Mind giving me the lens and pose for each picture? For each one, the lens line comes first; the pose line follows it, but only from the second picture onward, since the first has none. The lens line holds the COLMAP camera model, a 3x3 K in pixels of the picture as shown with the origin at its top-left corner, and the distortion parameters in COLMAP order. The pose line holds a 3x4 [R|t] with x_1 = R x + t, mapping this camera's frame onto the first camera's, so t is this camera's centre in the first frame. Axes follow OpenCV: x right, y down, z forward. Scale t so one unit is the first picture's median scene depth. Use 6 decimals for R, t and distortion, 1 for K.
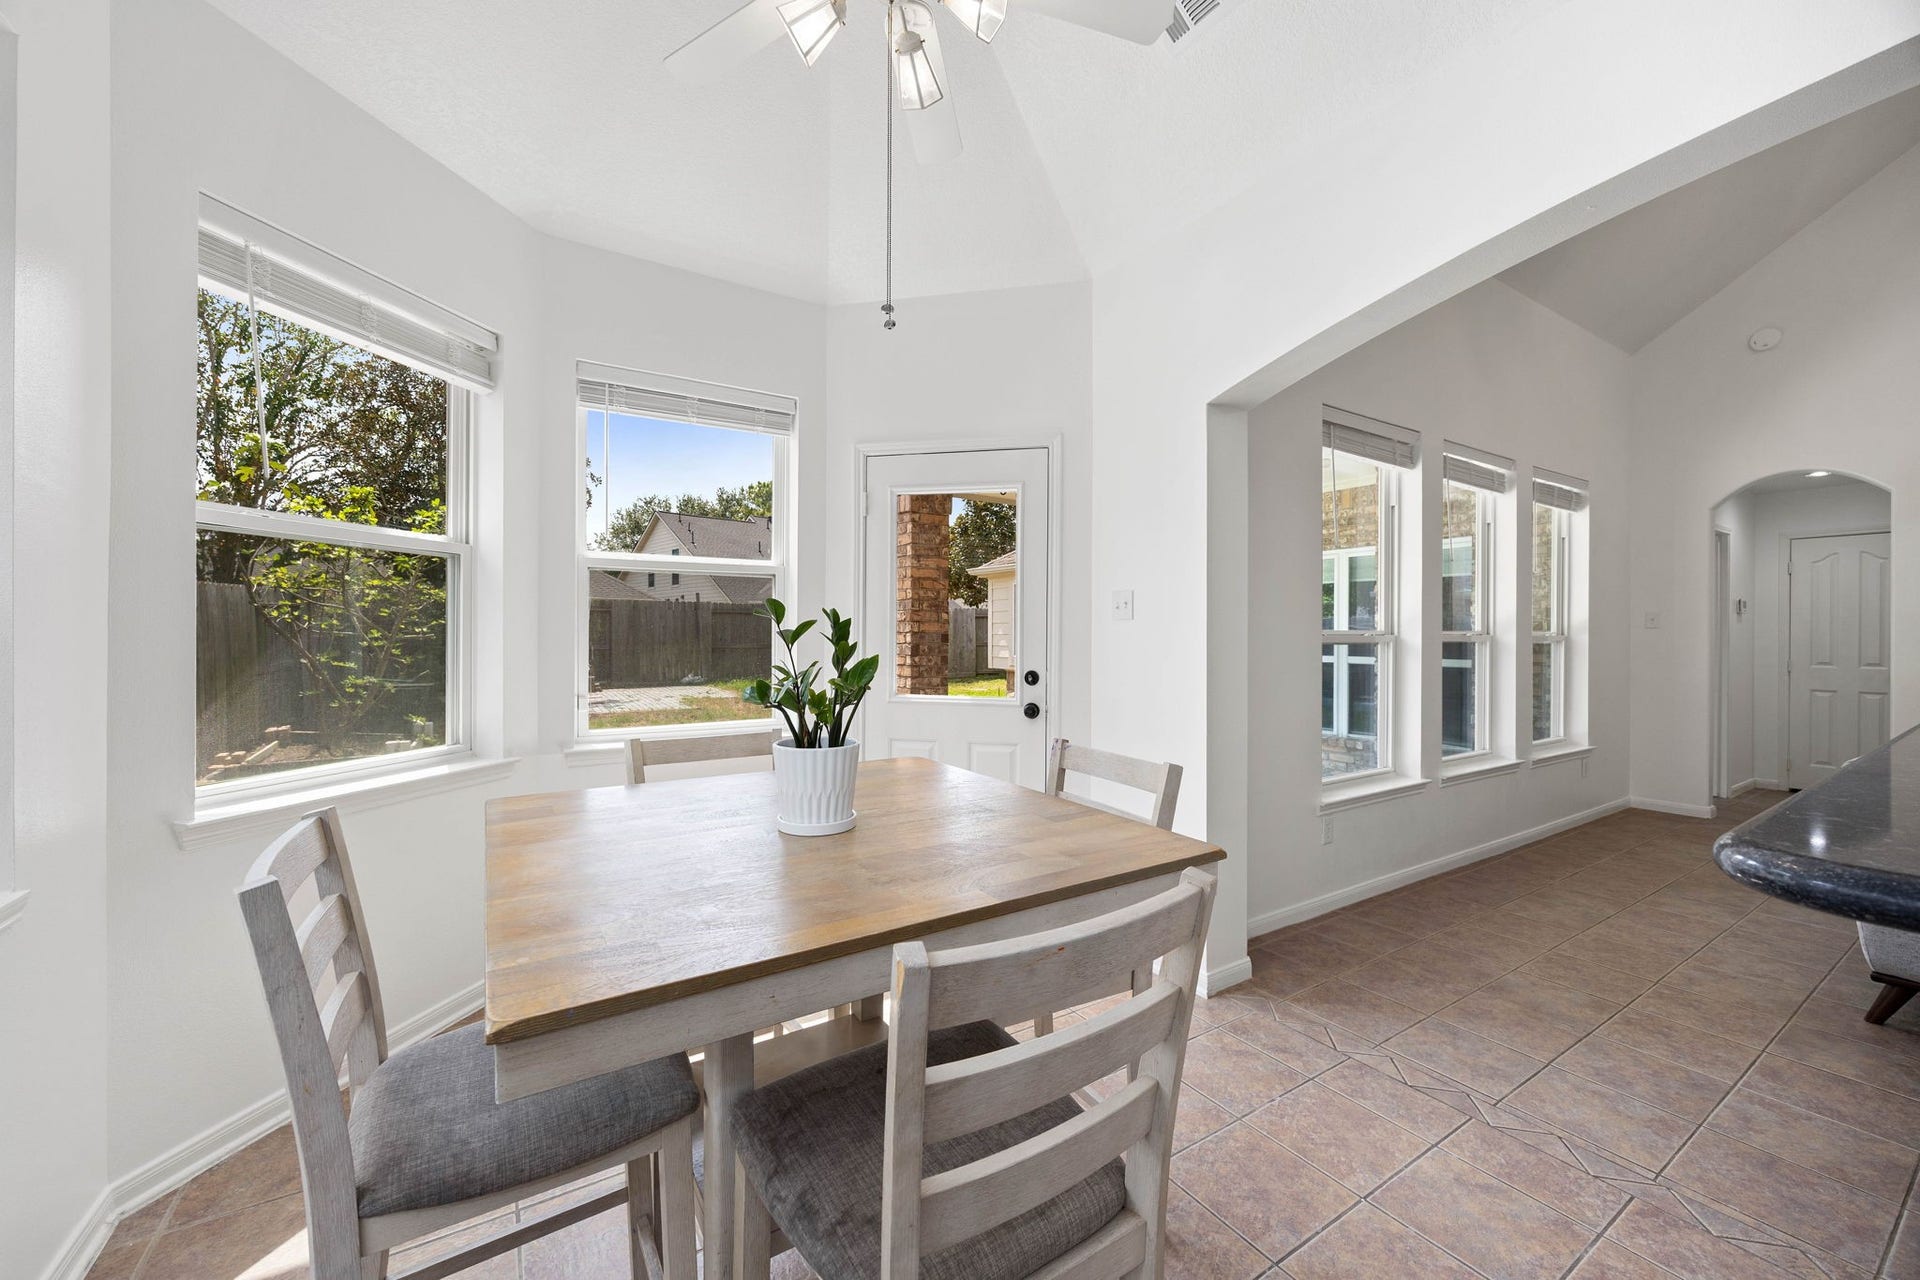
lens RADIAL K [[730.1, 0, 942.9], [0, 730.1, 632.5], [0, 0, 1]] dist [-0.005040, 0.001432]
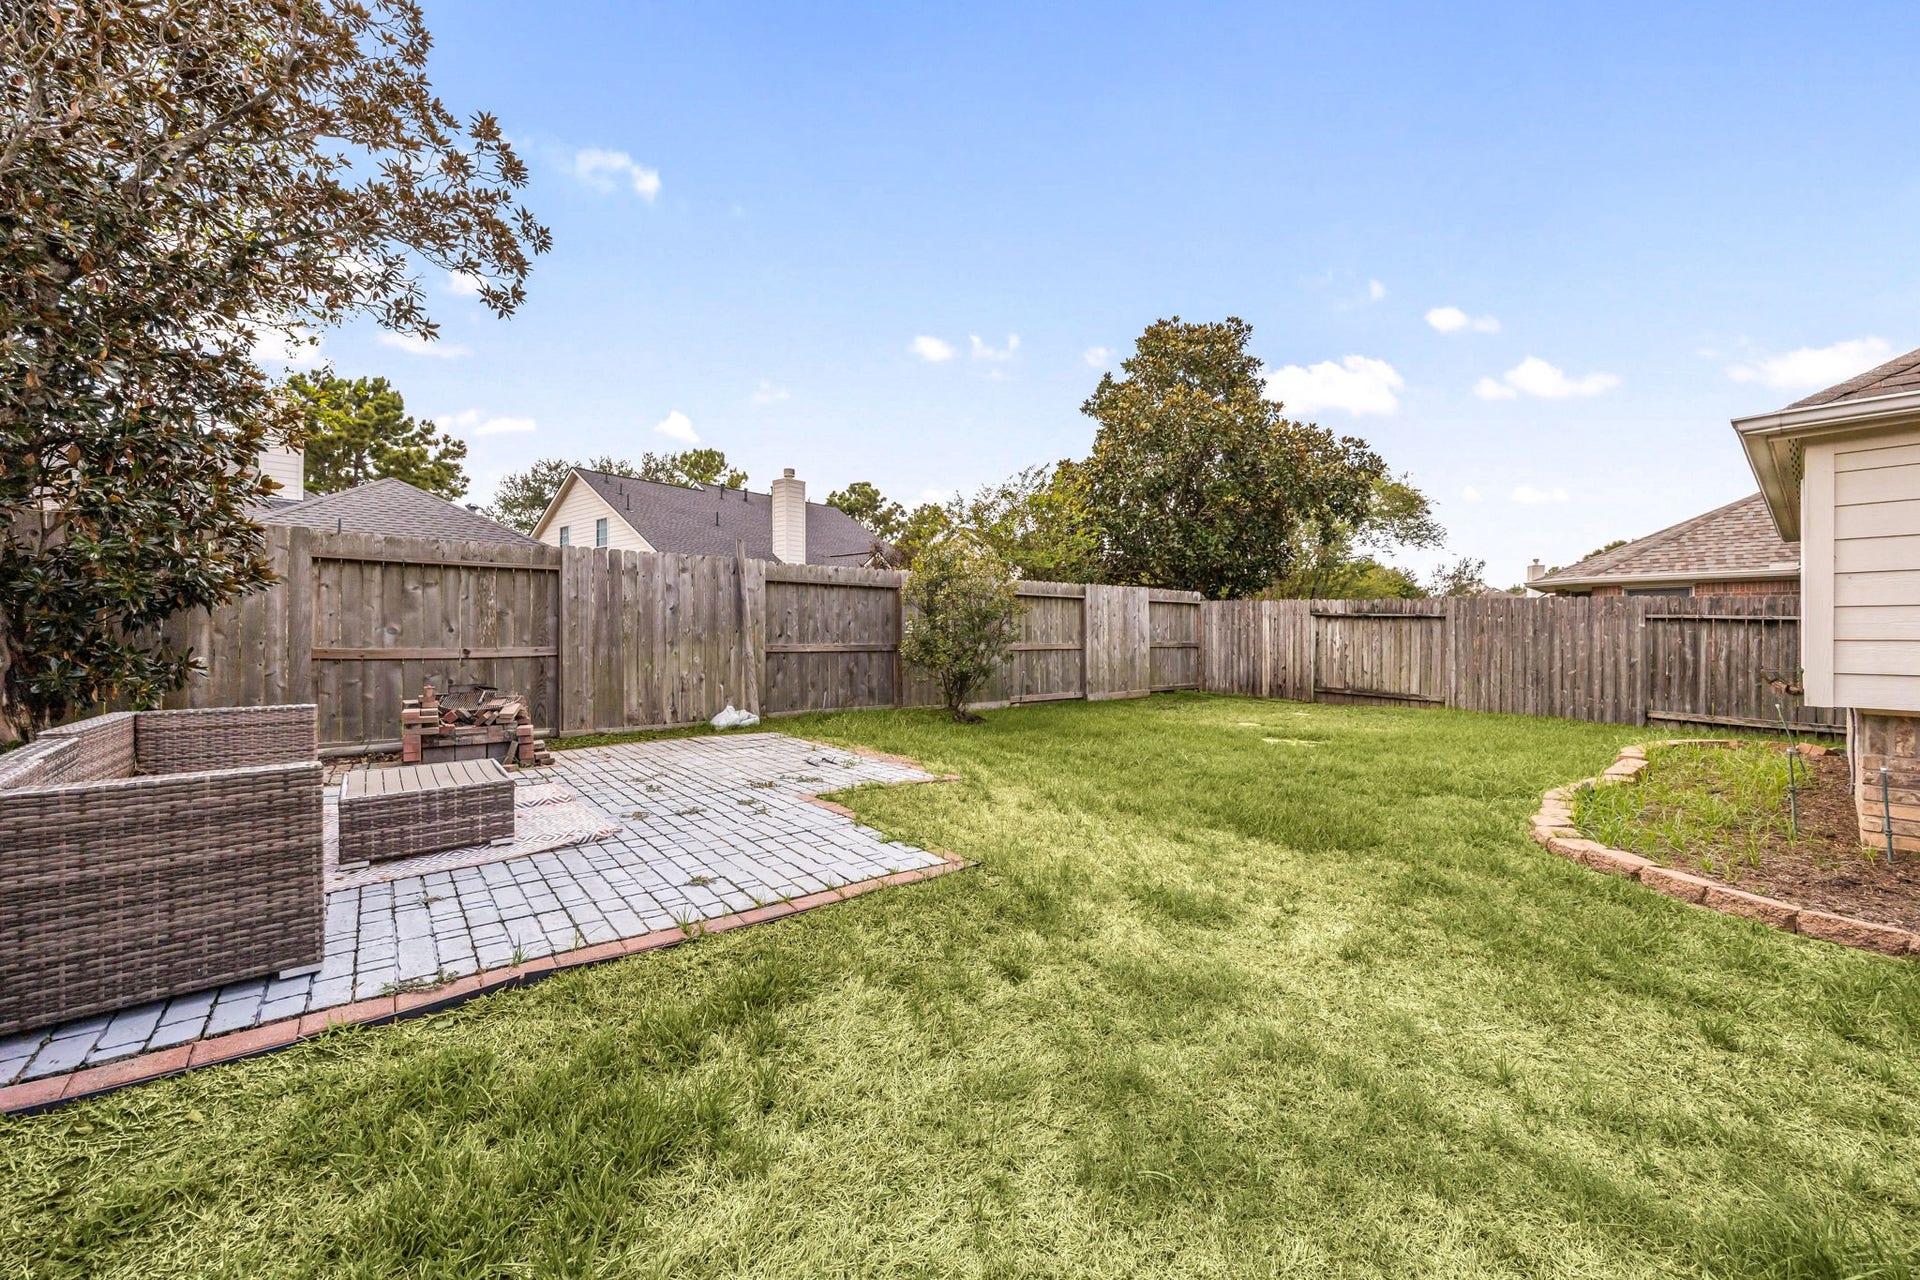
lens RADIAL K [[730.1, 0, 947.1], [0, 730.1, 639.3], [0, 0, 1]] dist [-0.005040, 0.001432]
pose [[0.991185, 0.000150, 0.132487, -0.566204], [-0.000722, 0.999991, 0.004269, 0.022394], [-0.132485, -0.004327, 0.991176, 1.070442]]
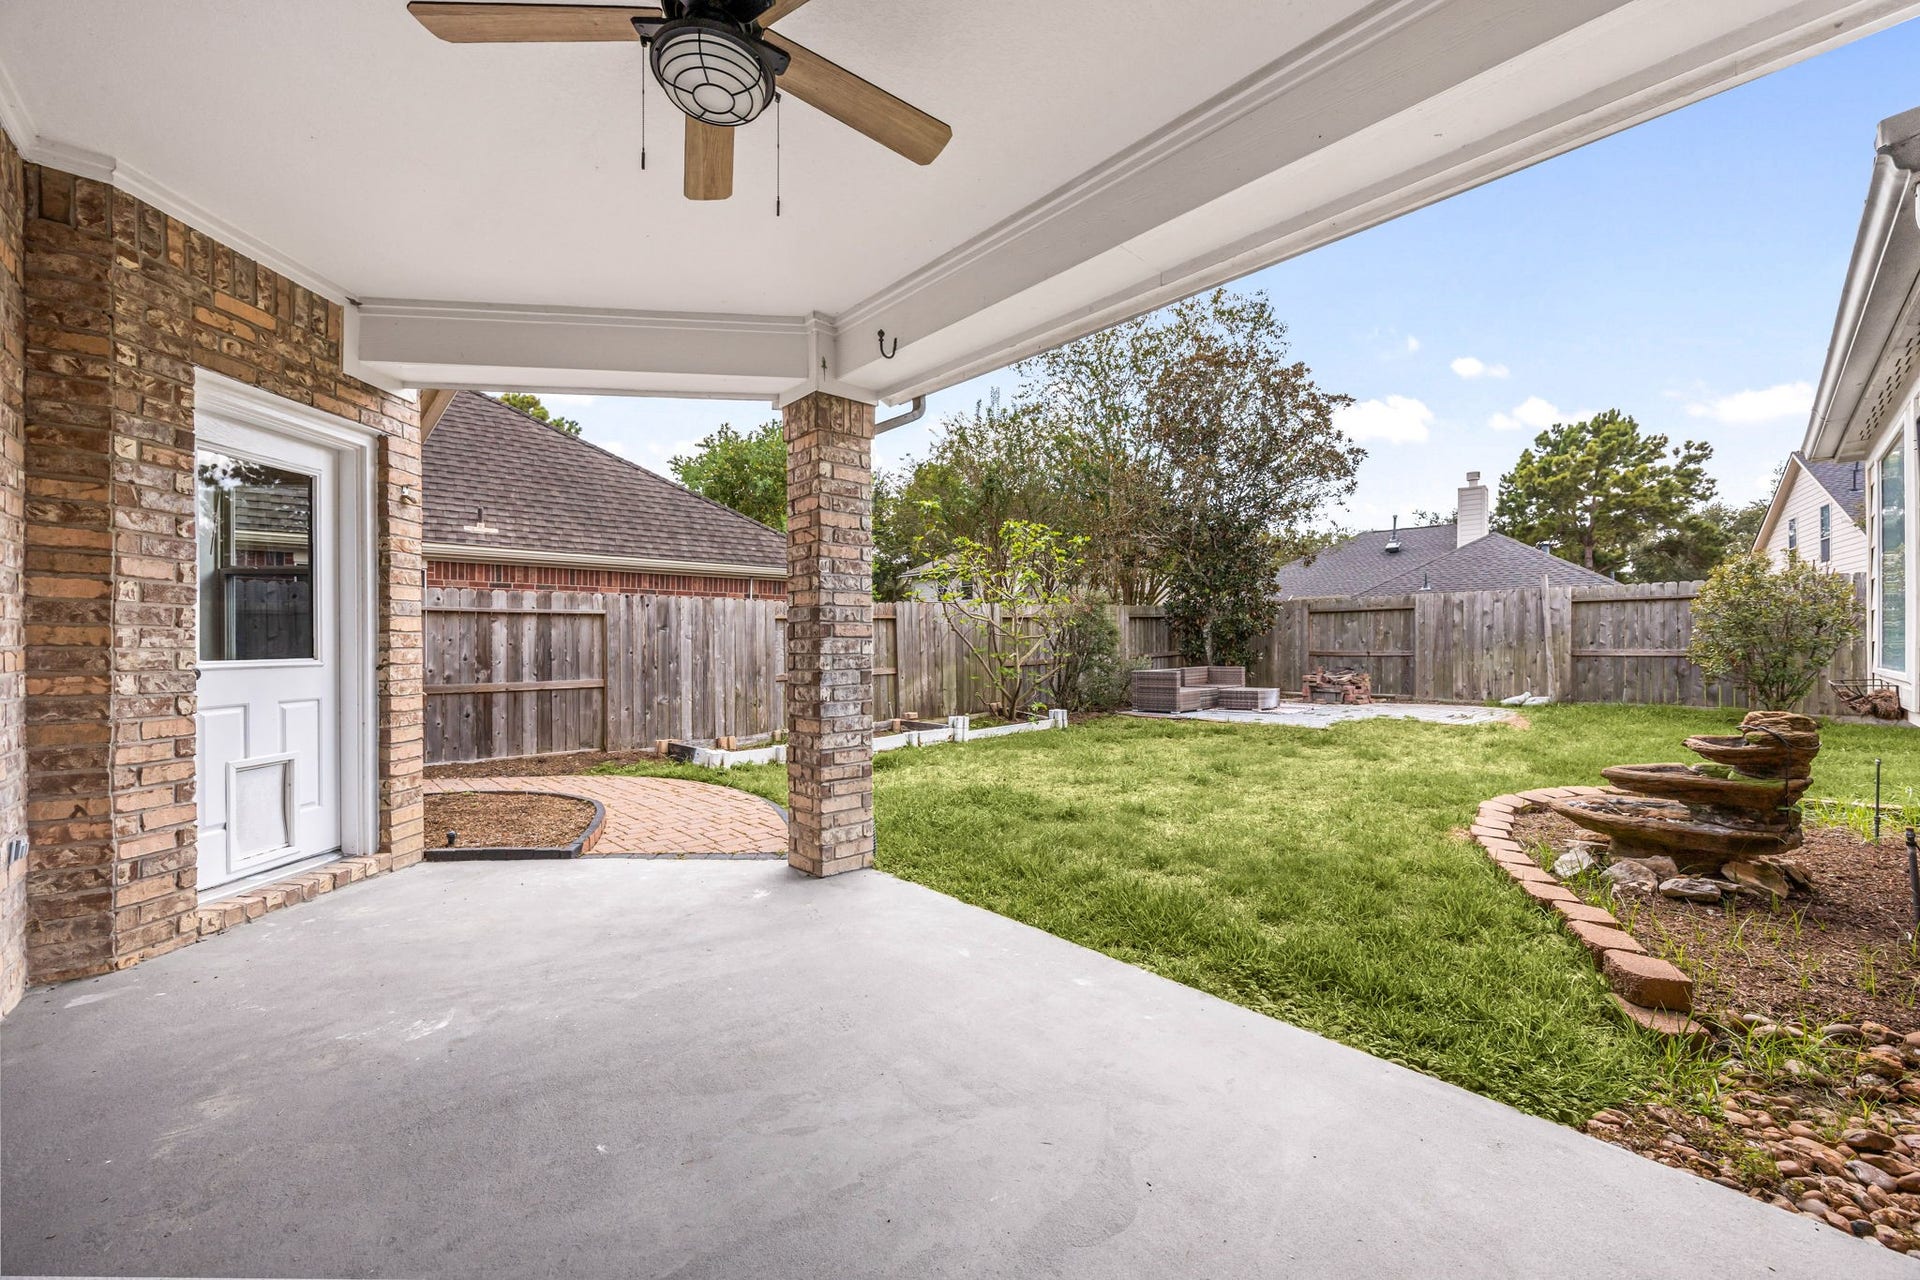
lens RADIAL K [[730.1, 0, 954.7], [0, 730.1, 644.5], [0, 0, 1]] dist [-0.005040, 0.001432]
pose [[0.188516, -0.006191, -0.982051, 0.489058], [0.003599, 0.999978, -0.005613, 0.028139], [0.982064, -0.002476, 0.188534, 0.715311]]
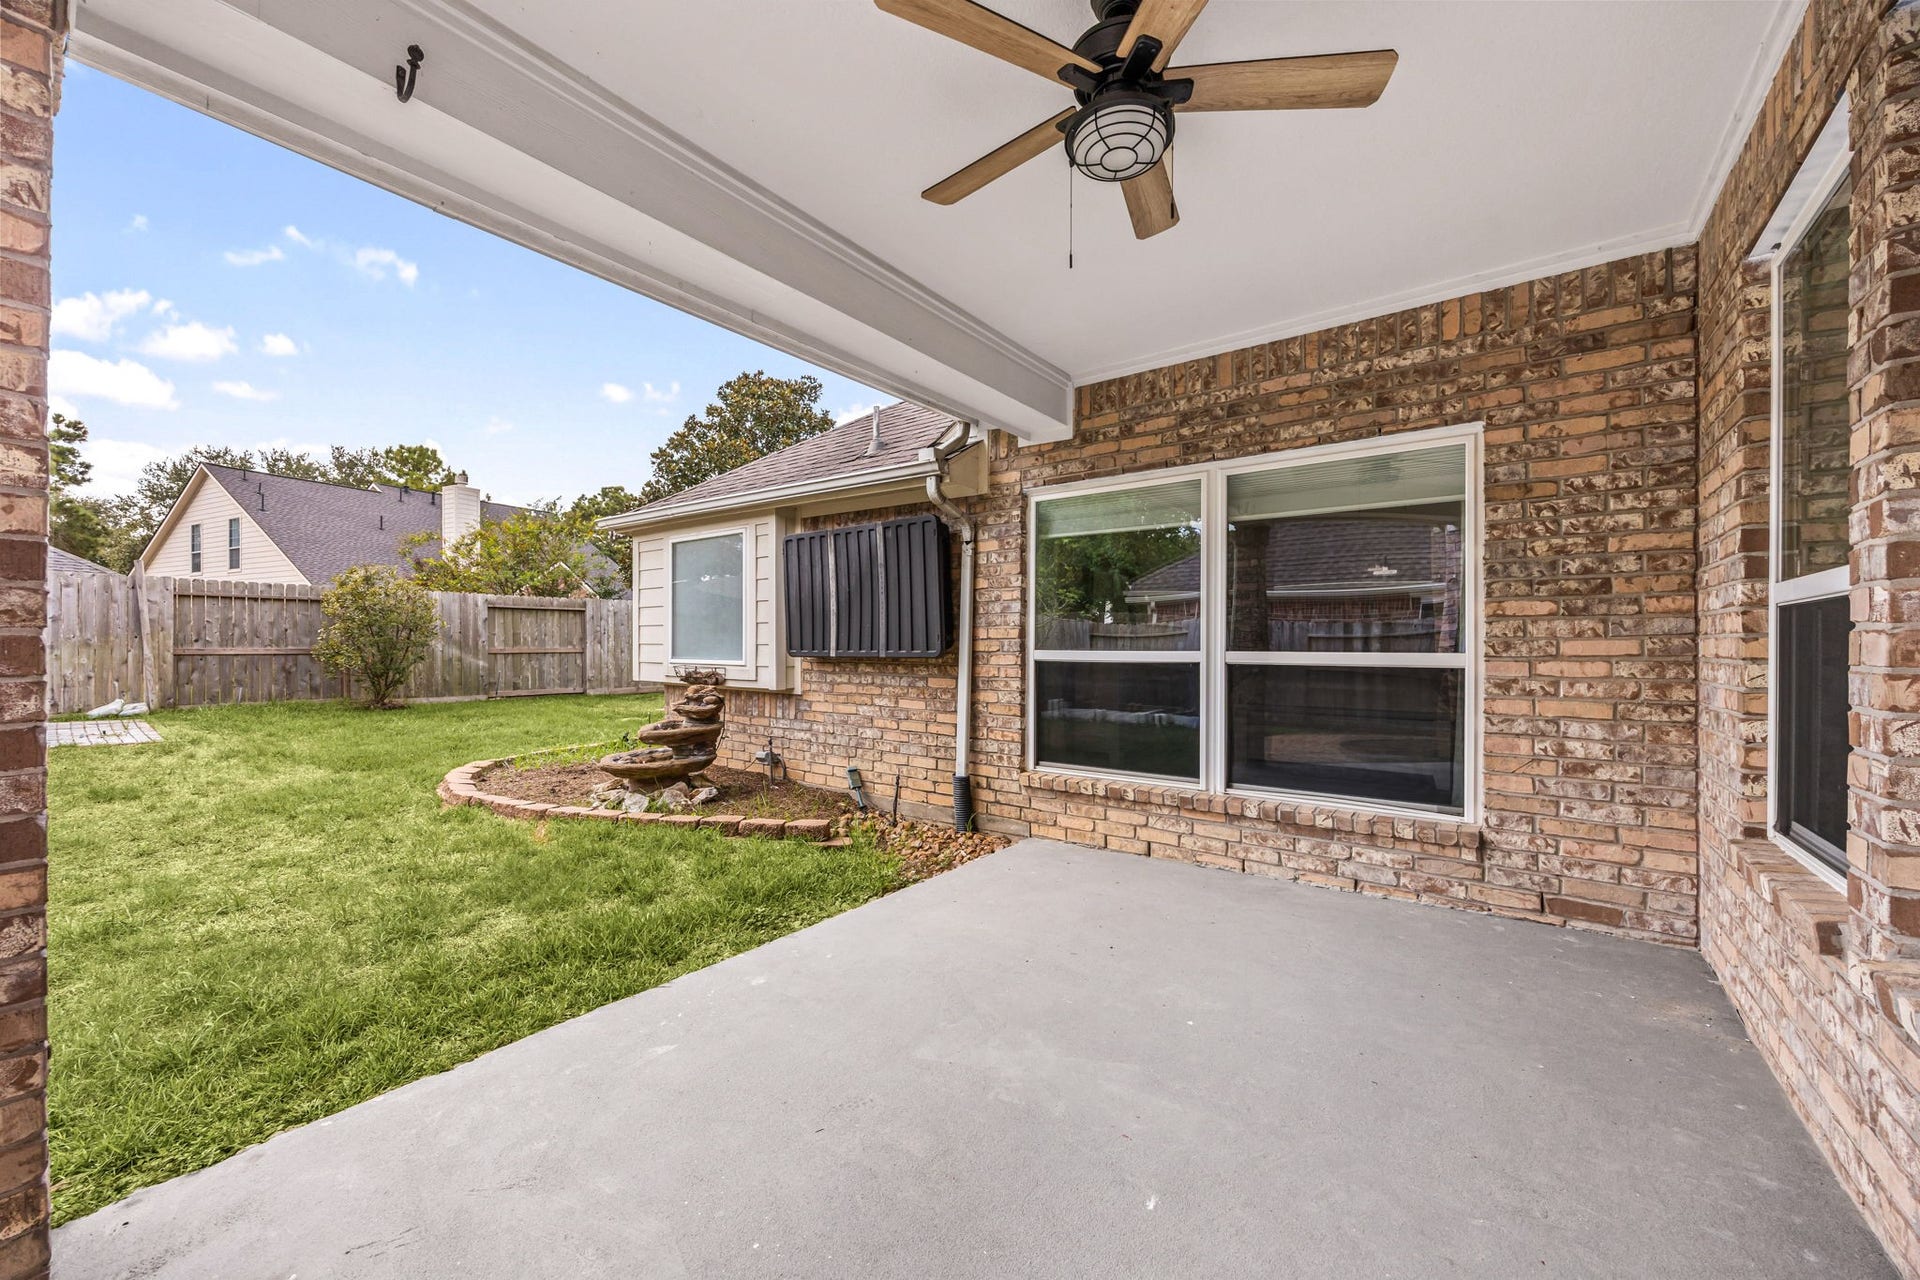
lens RADIAL K [[730.1, 0, 951.7], [0, 730.1, 643.5], [0, 0, 1]] dist [-0.005040, 0.001432]
pose [[0.935107, 0.000403, 0.354366, 0.139962], [-0.000925, 0.999999, 0.001305, 0.023635], [-0.354365, -0.001548, 0.935106, 0.489786]]
